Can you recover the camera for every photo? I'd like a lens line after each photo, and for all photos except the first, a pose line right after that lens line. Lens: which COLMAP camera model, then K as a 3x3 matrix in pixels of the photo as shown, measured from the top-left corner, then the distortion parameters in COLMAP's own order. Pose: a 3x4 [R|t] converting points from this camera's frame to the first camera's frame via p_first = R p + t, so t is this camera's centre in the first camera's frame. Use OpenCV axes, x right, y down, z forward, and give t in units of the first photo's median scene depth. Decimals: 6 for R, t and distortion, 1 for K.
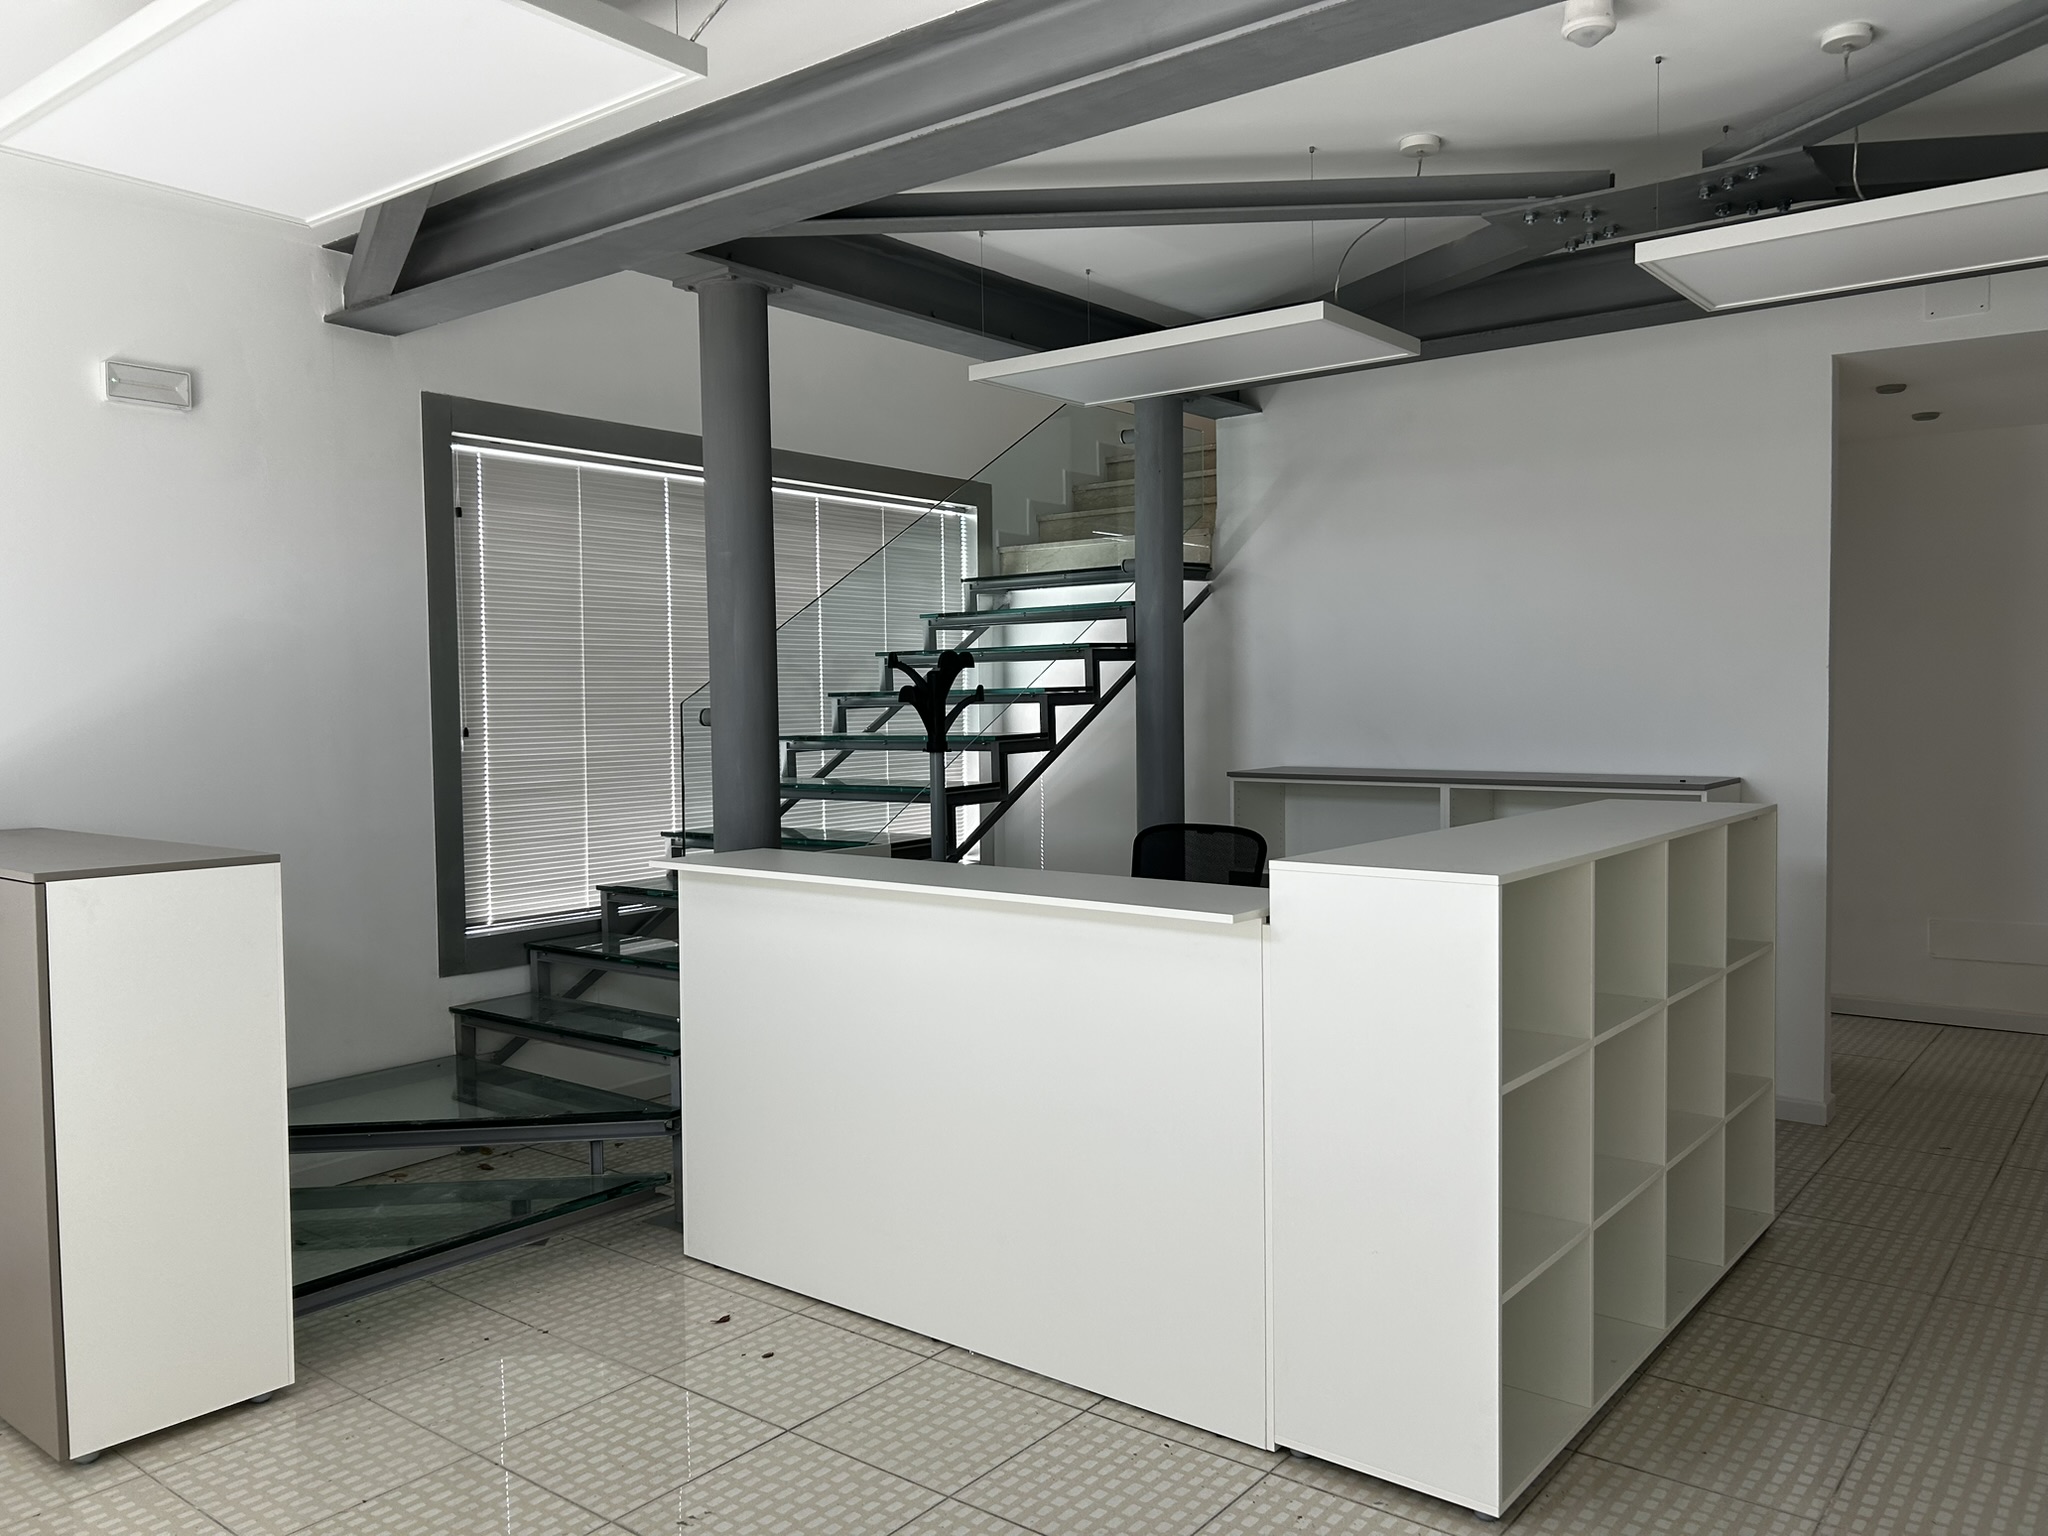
lens RADIAL K [[1541.0, 0, 1048.2], [0, 1541.0, 808.5], [0, 0, 1]] dist [0.006419, 0.005603]
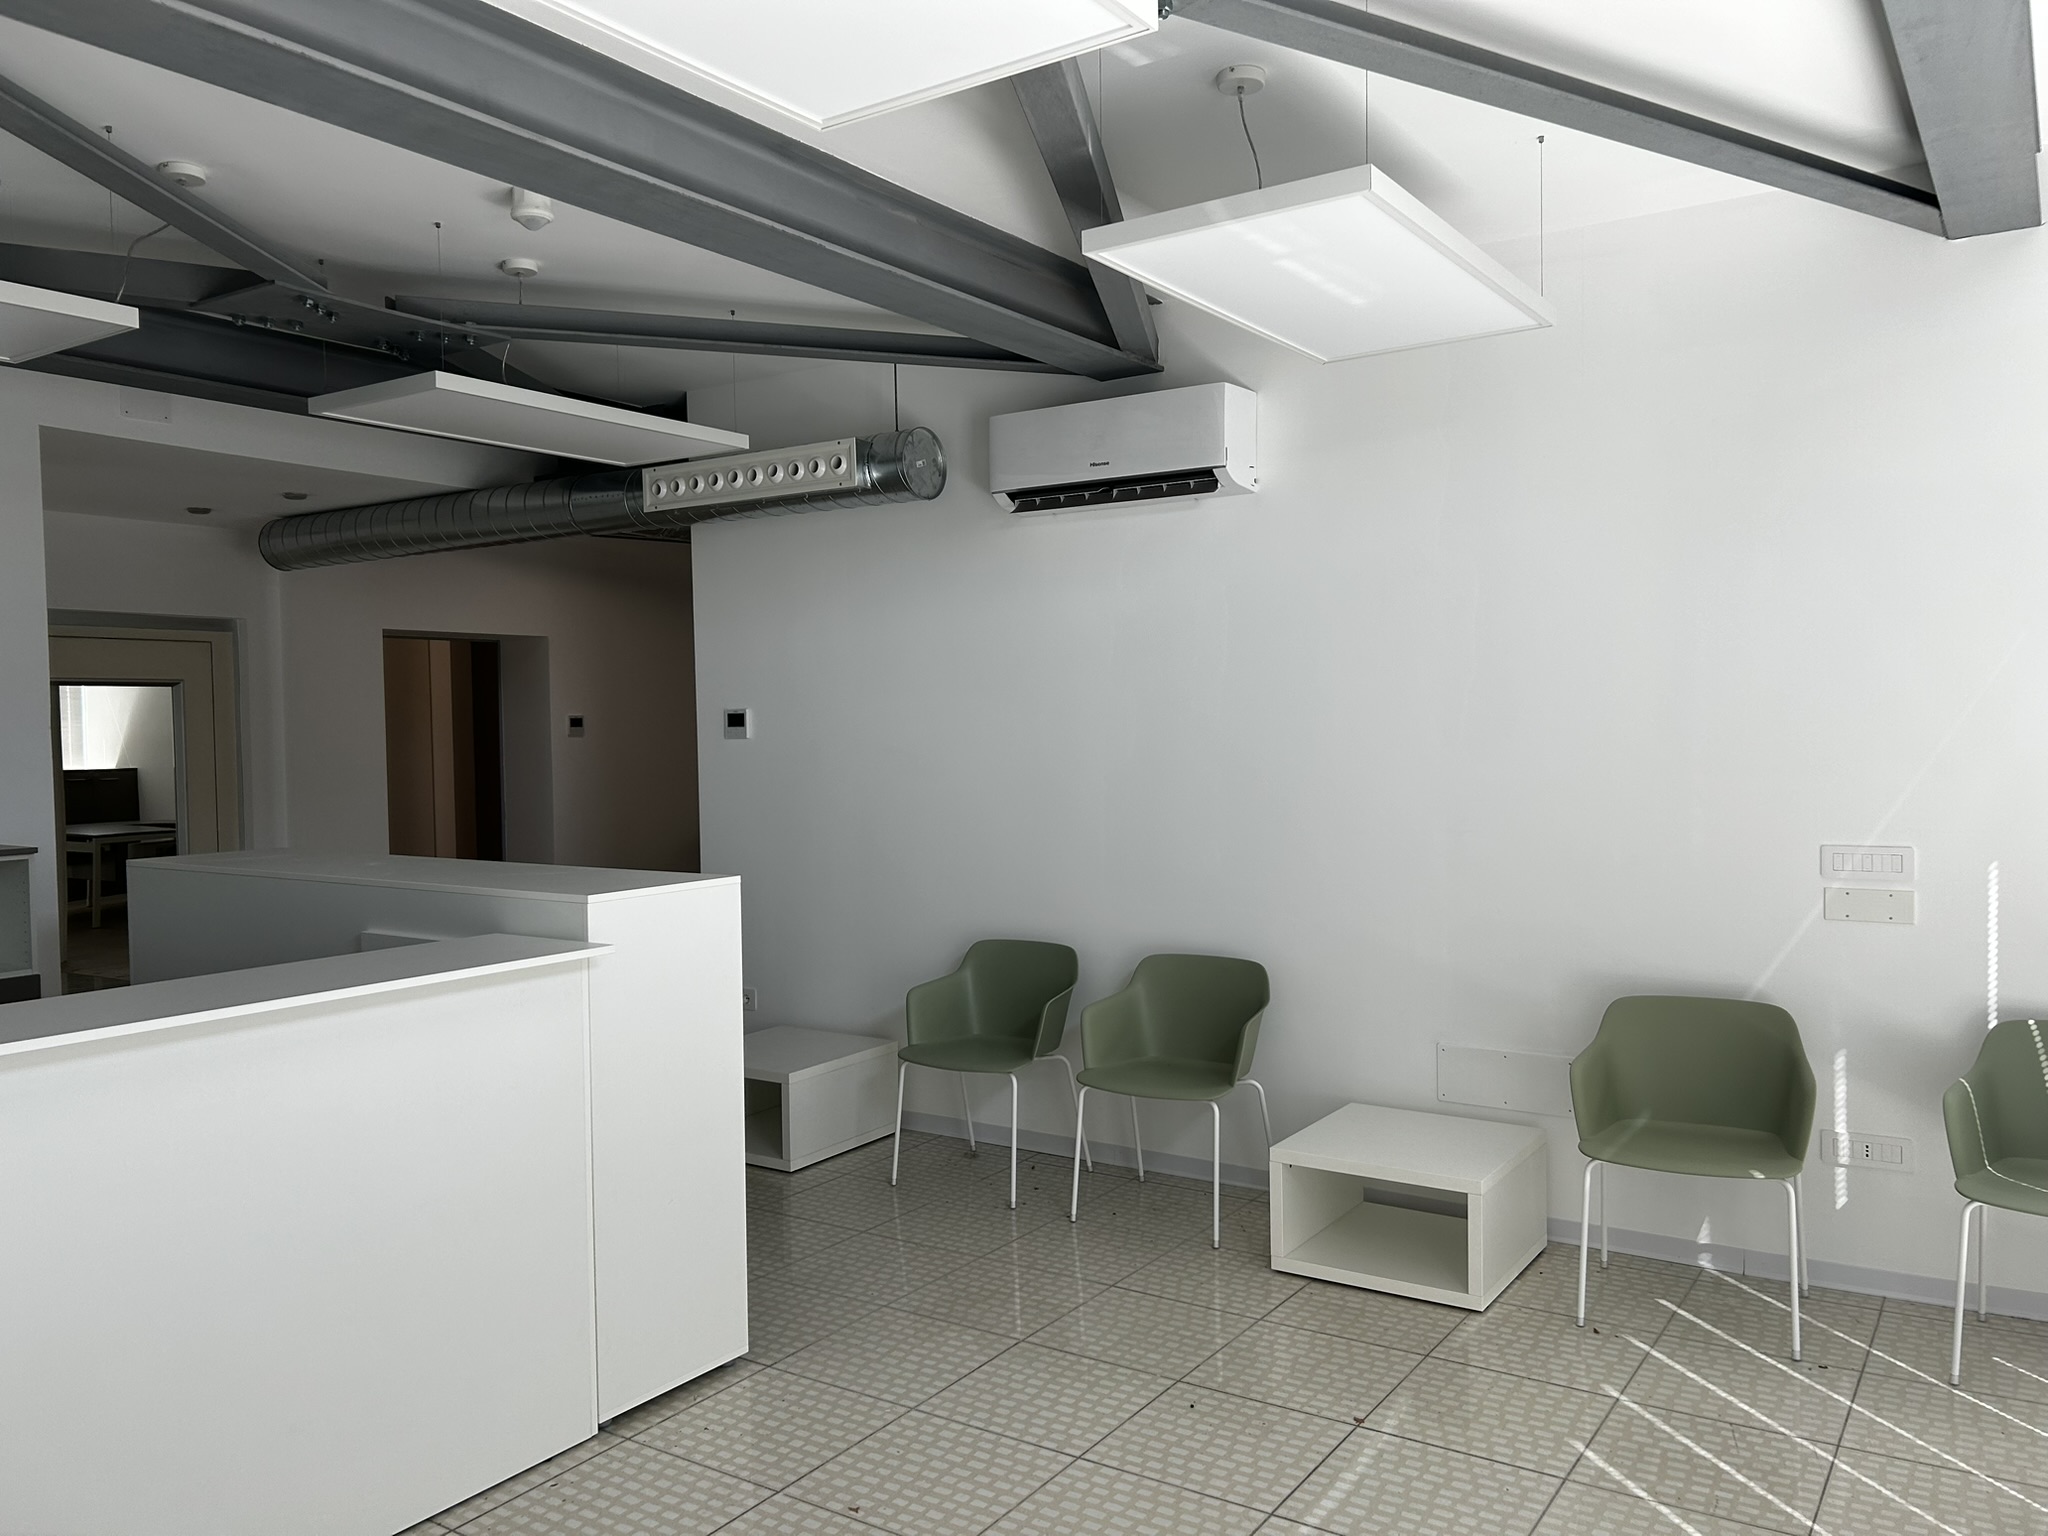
lens RADIAL K [[1541.0, 0, 1025.2], [0, 1541.0, 767.3], [0, 0, 1]] dist [0.006419, 0.005603]
pose [[-0.063485, -0.015044, 0.997869, -0.974522], [0.094262, 0.995326, 0.021003, -0.044818], [-0.993521, 0.095395, -0.061770, 0.743252]]
